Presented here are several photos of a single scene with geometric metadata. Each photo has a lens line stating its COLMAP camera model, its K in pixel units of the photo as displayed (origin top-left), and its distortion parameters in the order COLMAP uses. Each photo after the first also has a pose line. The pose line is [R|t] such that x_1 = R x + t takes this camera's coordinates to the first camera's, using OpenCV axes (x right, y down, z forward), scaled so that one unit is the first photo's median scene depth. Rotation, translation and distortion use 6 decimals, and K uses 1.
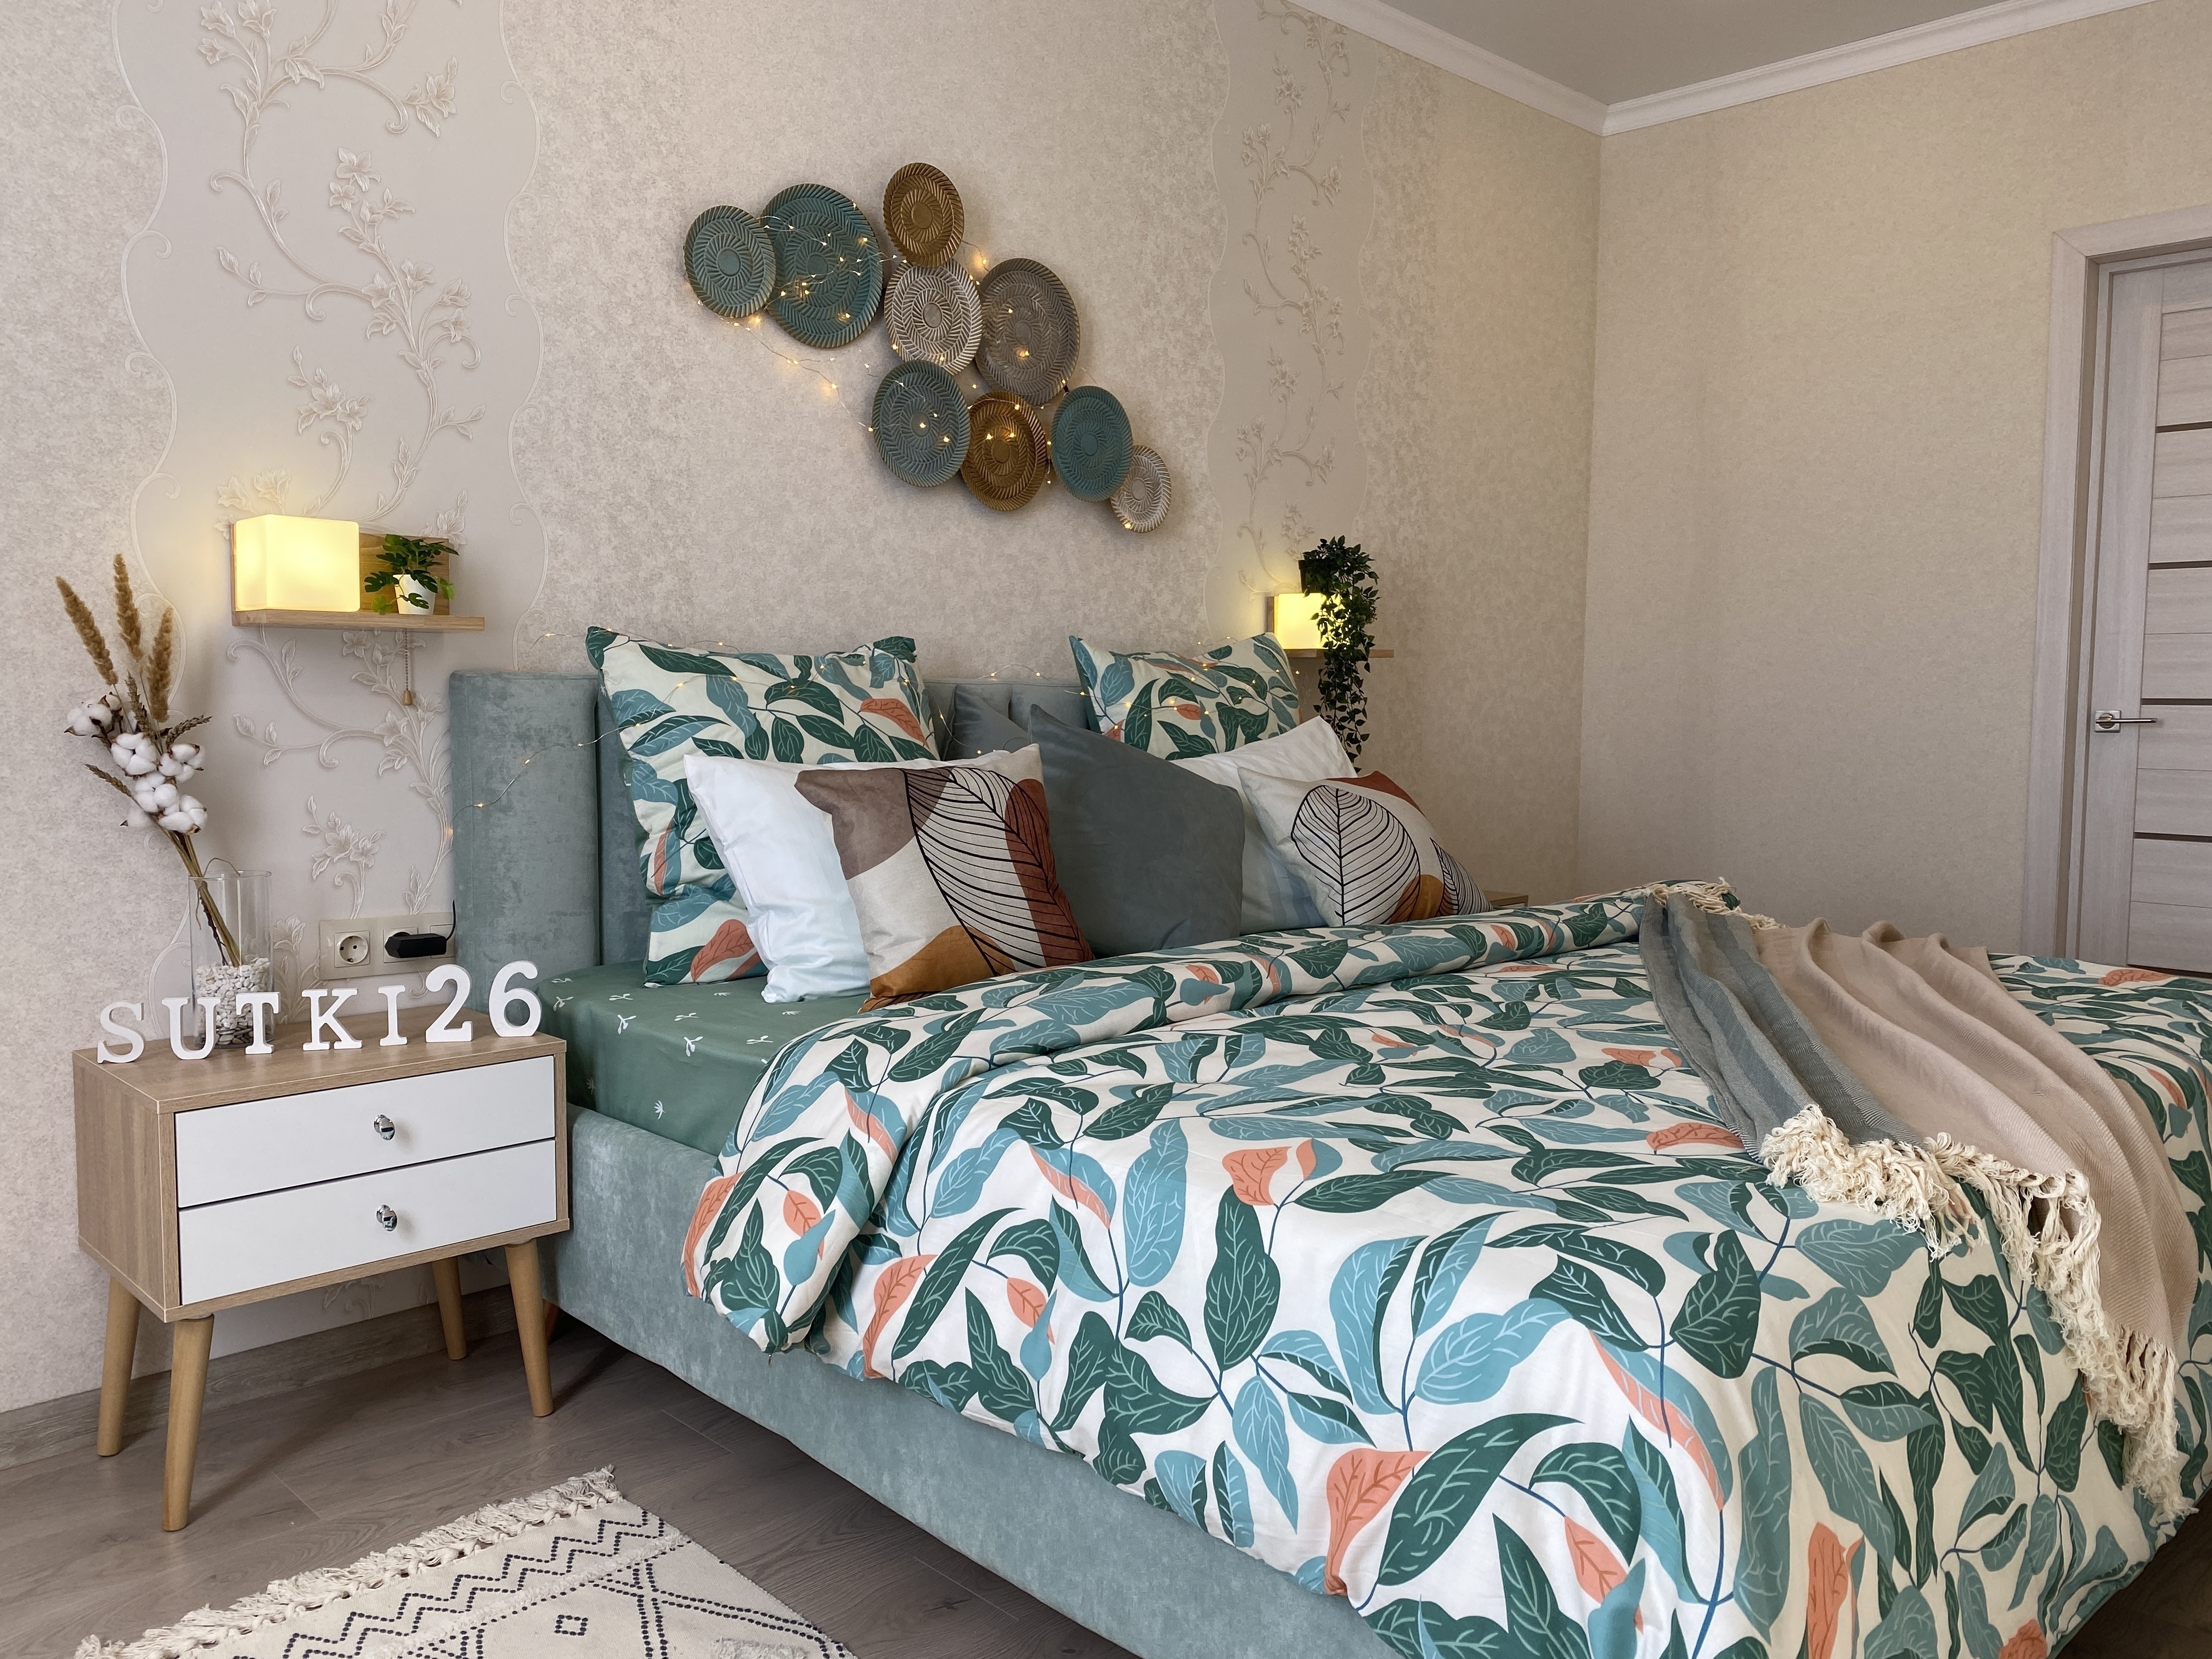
lens RADIAL K [[1696.6, 0, 1068.0], [0, 1696.6, 797.8], [0, 0, 1]] dist [0.000053, 0.006240]
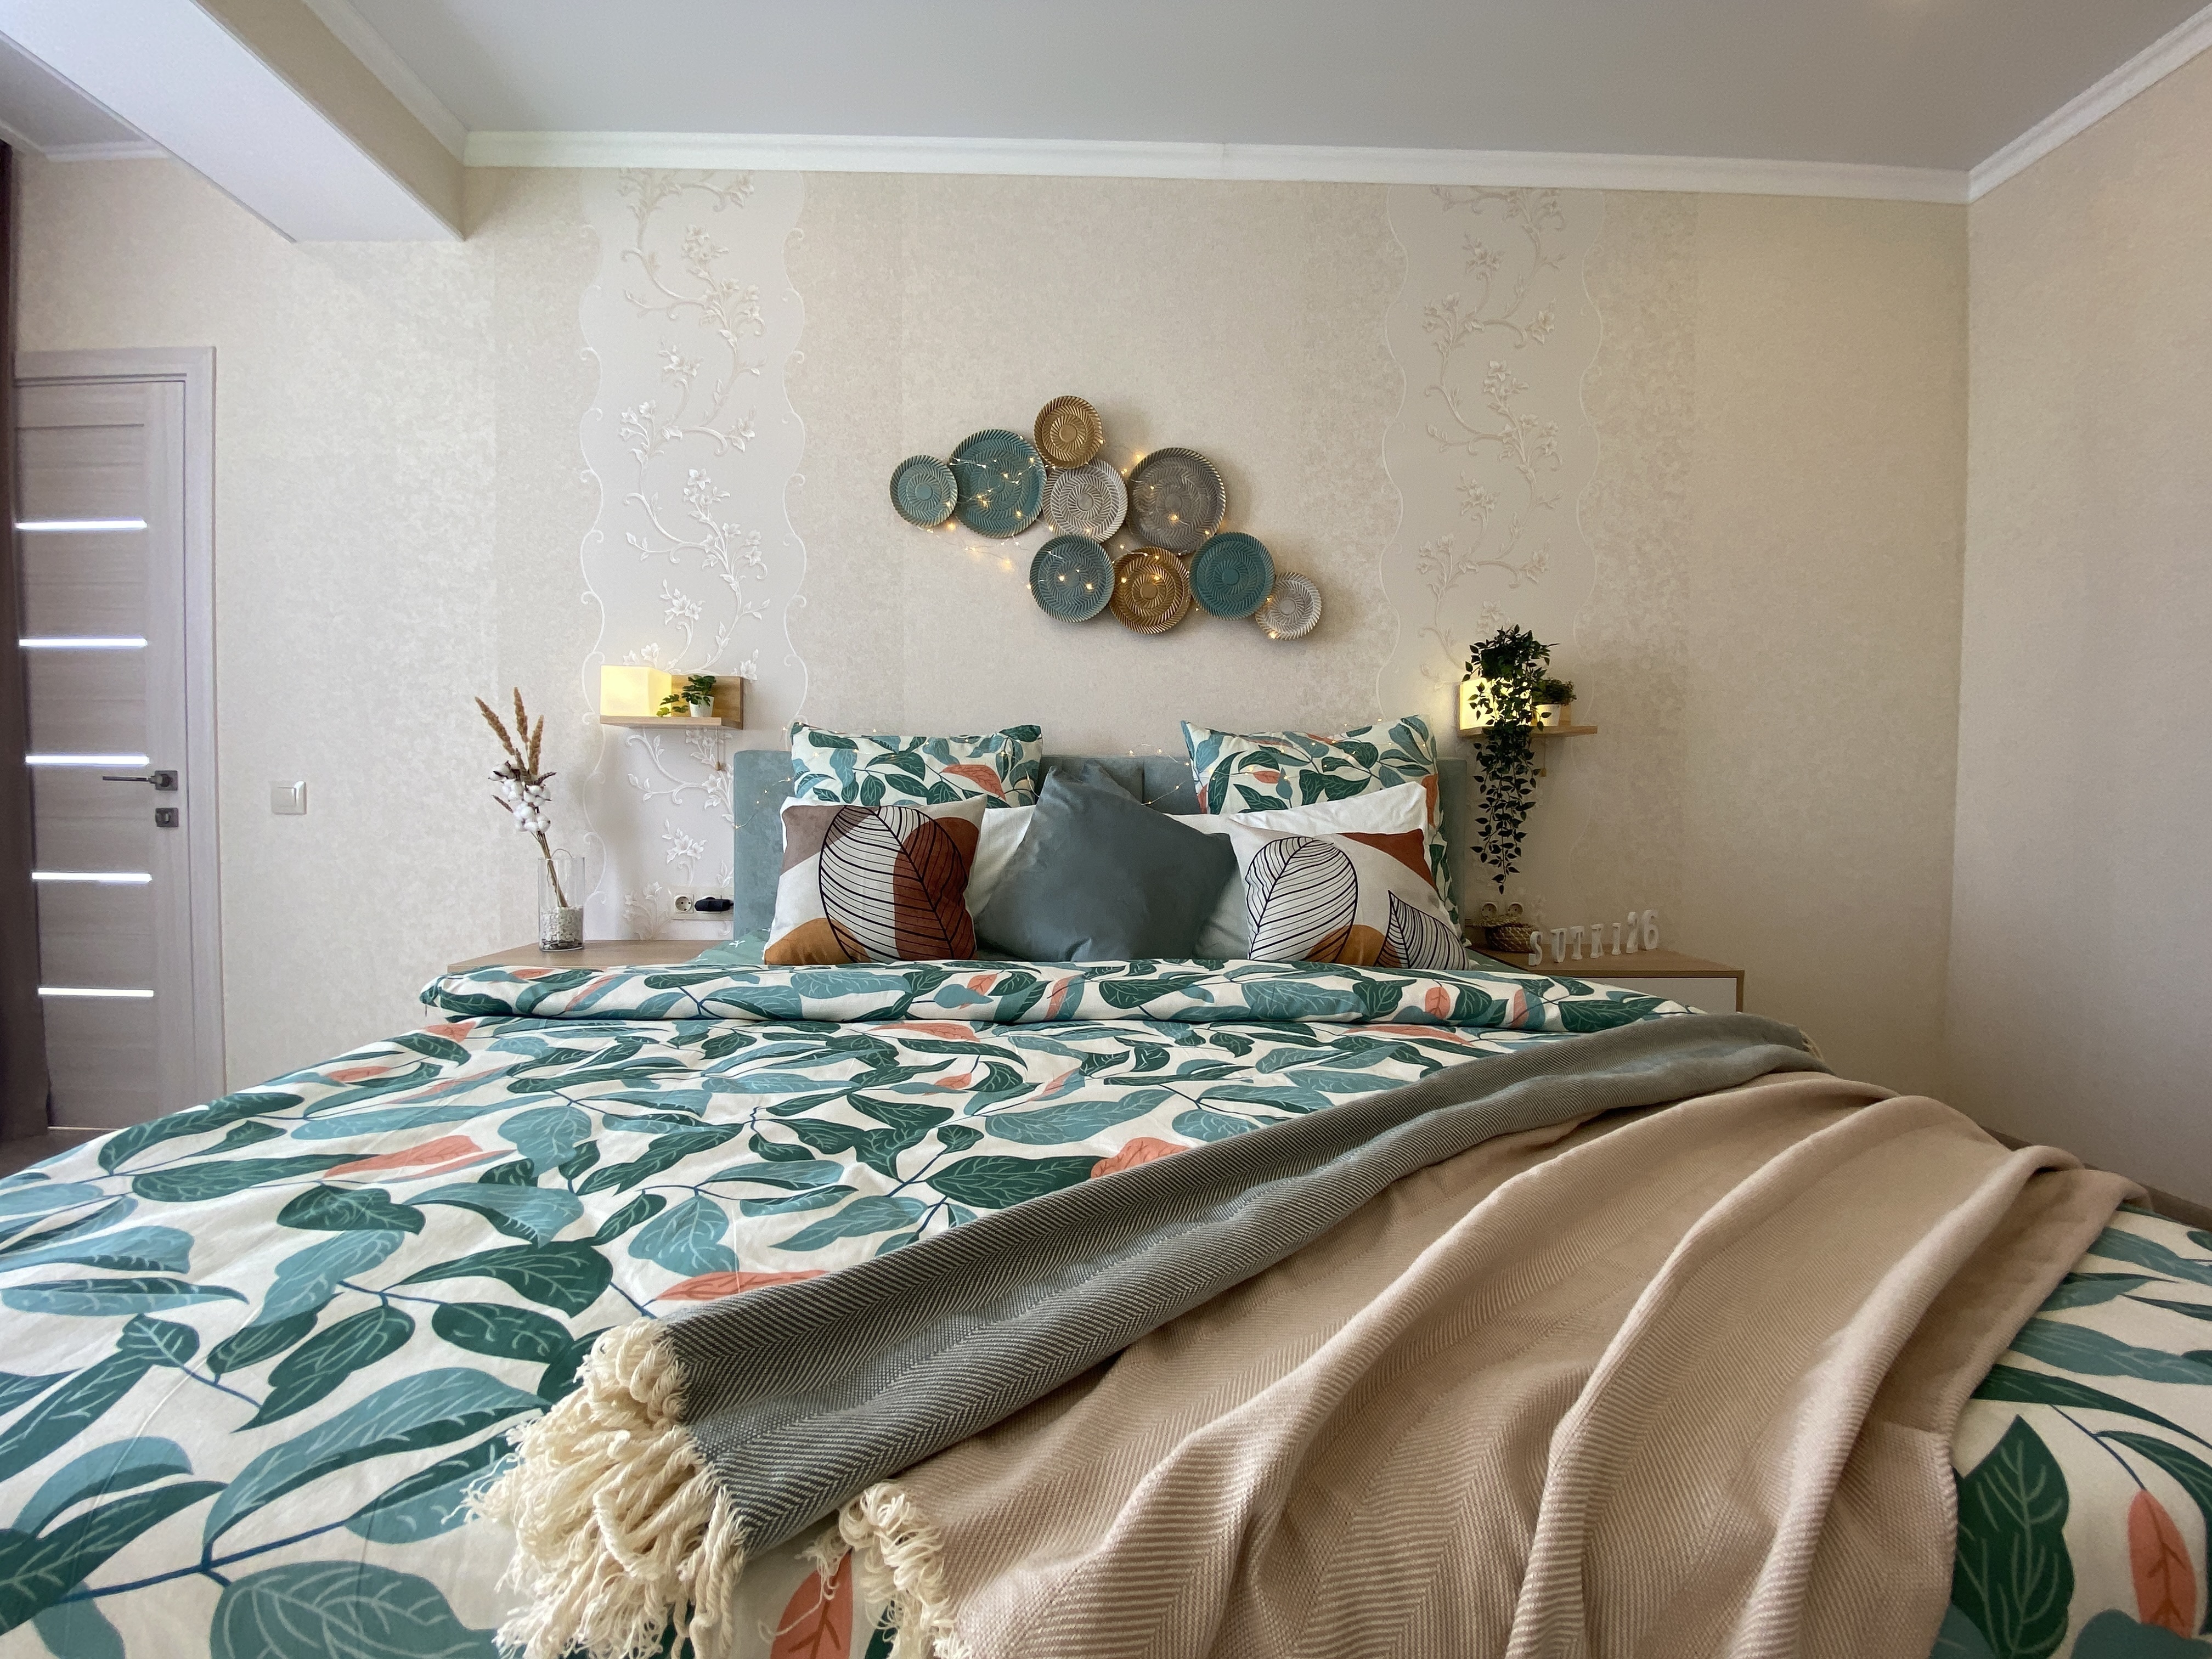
lens RADIAL K [[854.2, 0, 990.1], [0, 854.2, 819.8], [0, 0, 1]] dist [-0.000764, -0.008559]
pose [[0.725718, 0.015286, -0.687823, 0.359701], [-0.049319, 0.998337, -0.029849, 0.008181], [0.686223, 0.055585, 0.725265, 0.440280]]
